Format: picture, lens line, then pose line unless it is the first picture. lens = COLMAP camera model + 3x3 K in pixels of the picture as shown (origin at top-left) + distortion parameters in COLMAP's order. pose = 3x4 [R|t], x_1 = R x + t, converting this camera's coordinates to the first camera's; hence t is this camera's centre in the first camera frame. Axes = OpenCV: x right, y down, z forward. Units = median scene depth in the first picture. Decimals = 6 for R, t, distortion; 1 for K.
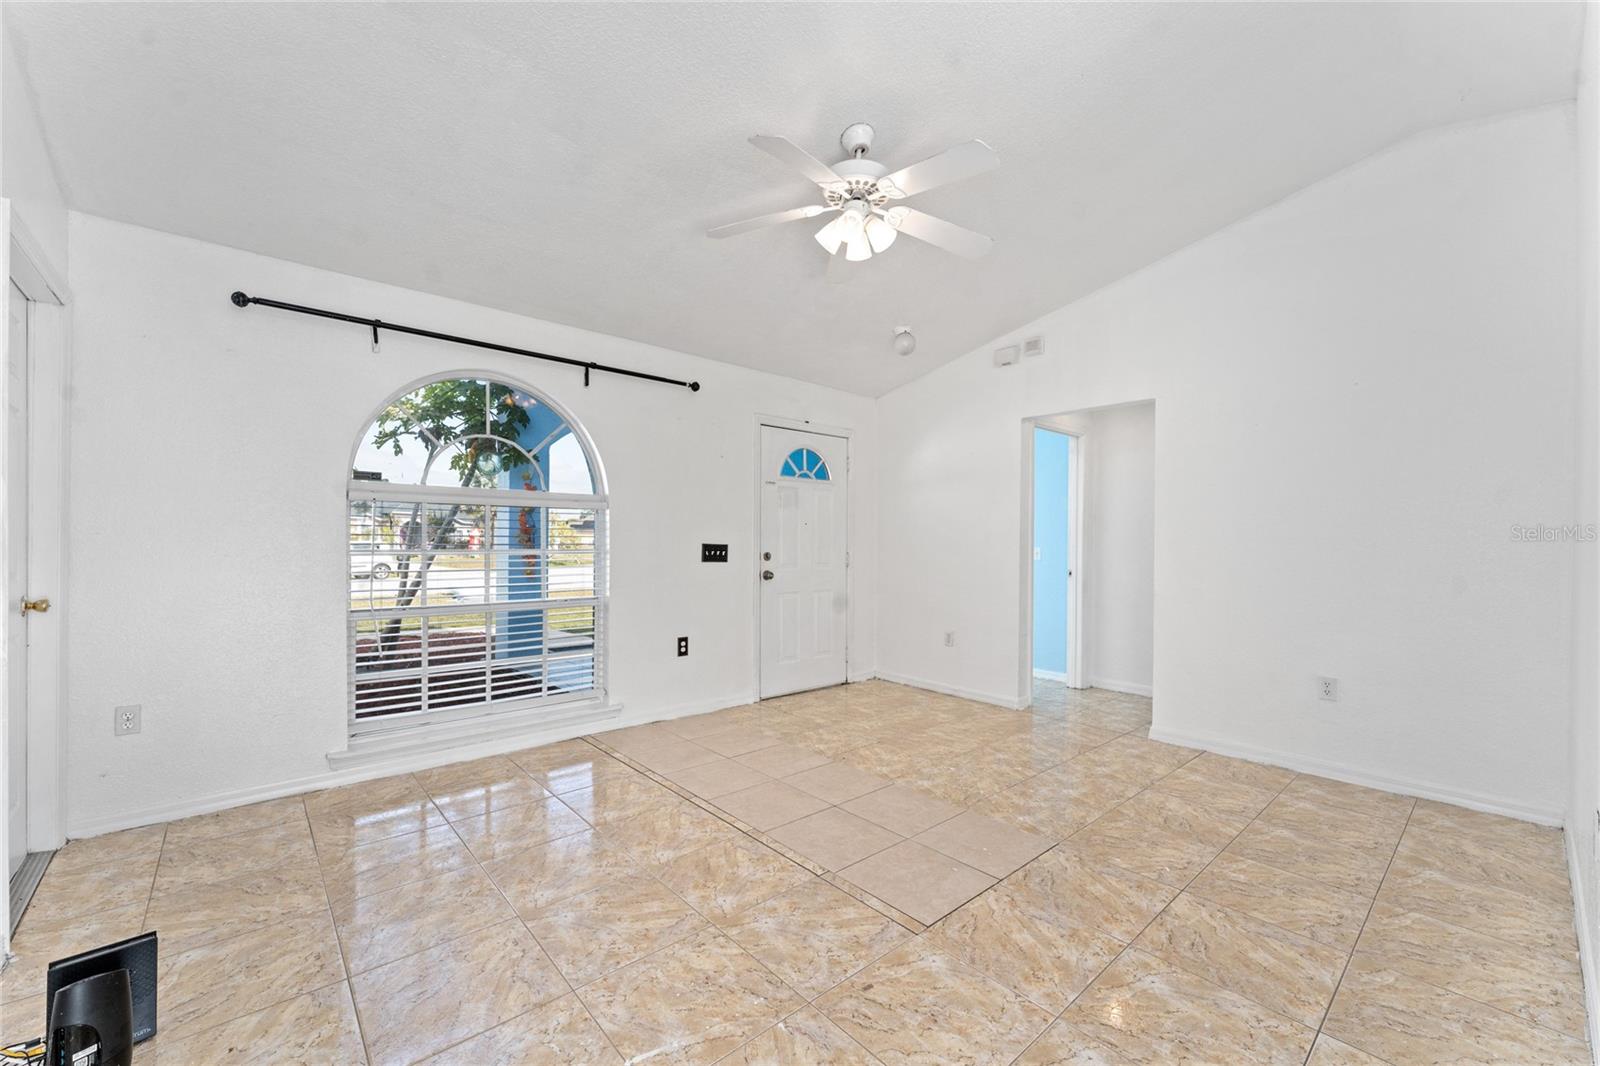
lens RADIAL K [[640.6, 0, 803.4], [0, 640.6, 542.2], [0, 0, 1]] dist [0.000856, 0.000339]
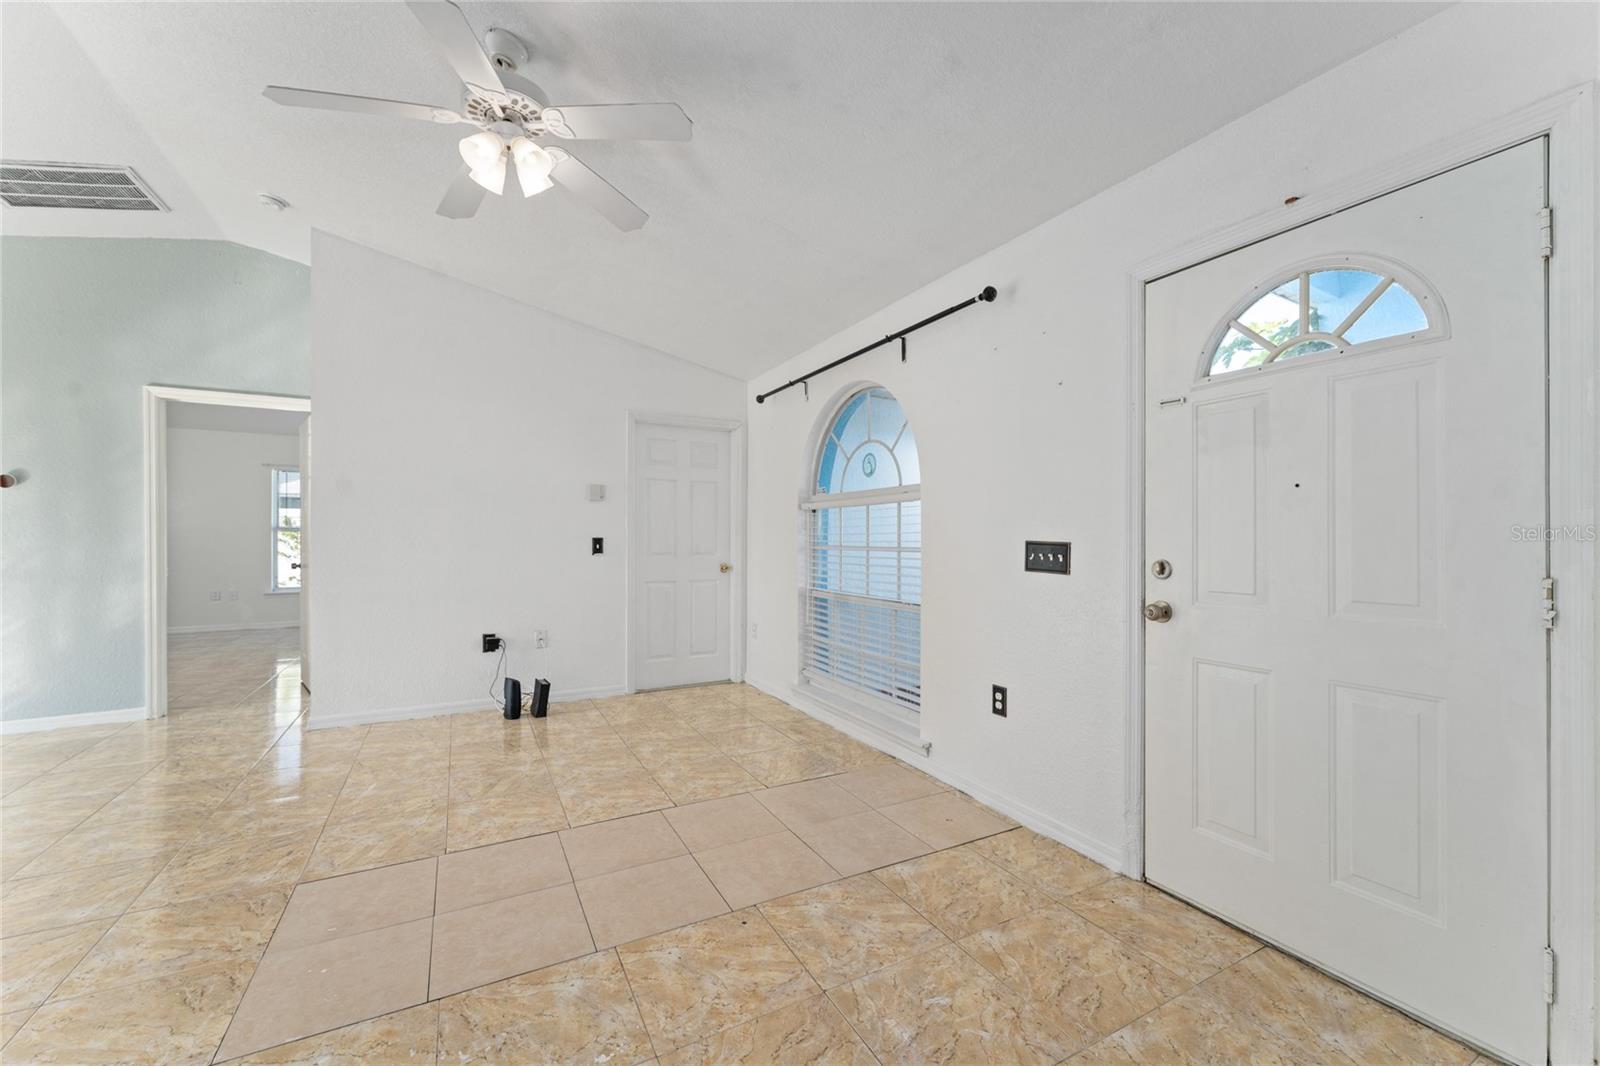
lens RADIAL K [[640.6, 0, 803.8], [0, 640.6, 534.7], [0, 0, 1]] dist [0.000856, 0.000339]
pose [[-0.235657, -0.011983, -0.971762, 0.580689], [-0.003533, 0.999928, -0.011473, 0.005162], [0.971830, 0.000729, -0.235682, 1.147429]]
